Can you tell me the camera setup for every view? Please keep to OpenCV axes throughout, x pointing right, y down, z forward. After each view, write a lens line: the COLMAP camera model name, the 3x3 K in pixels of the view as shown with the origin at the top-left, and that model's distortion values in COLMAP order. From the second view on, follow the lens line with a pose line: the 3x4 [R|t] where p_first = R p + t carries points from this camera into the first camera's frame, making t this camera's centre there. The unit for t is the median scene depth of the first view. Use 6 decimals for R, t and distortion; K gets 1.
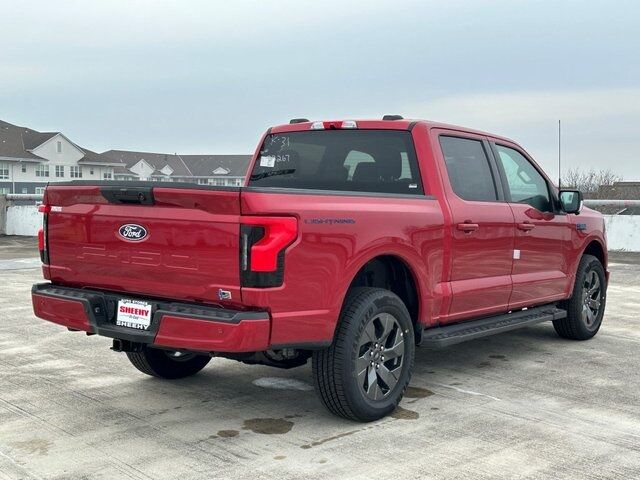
lens RADIAL K [[859.8, 0, 320.0], [0, 859.8, 240.0], [0, 0, 1]] dist [0.177822, -0.074441]
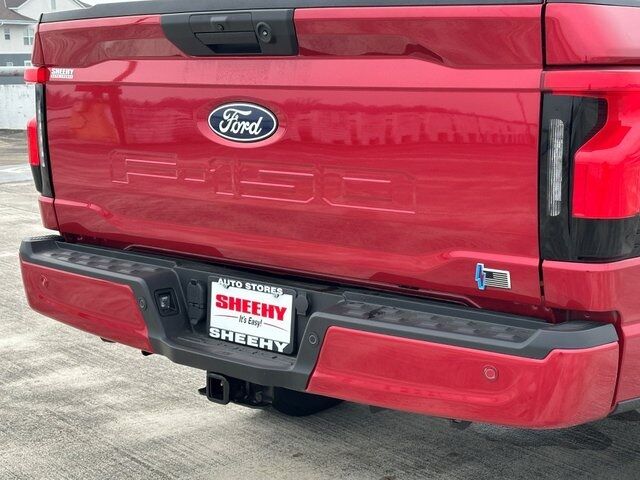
lens RADIAL K [[1176.0, 0, 320.0], [0, 1176.0, 240.0], [0, 0, 1]] dist [0.163050, 0.067473]
pose [[0.996833, -0.018765, -0.077274, -0.129178], [0.026111, 0.995117, 0.095185, -0.005597], [0.075110, -0.096901, 0.992456, 0.411348]]
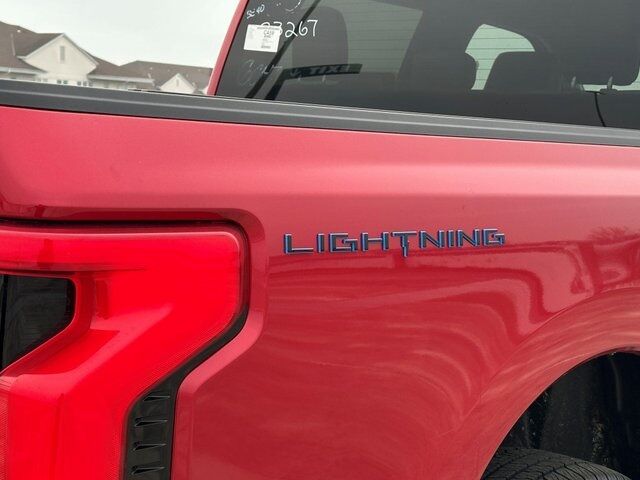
lens RADIAL K [[1176.0, 0, 320.0], [0, 1176.0, 240.0], [0, 0, 1]] dist [0.163050, 0.067473]
pose [[0.995704, 0.033037, -0.086502, 0.016351], [-0.029388, 0.998638, 0.043116, -0.033106], [0.087808, -0.040388, 0.995318, 0.627802]]
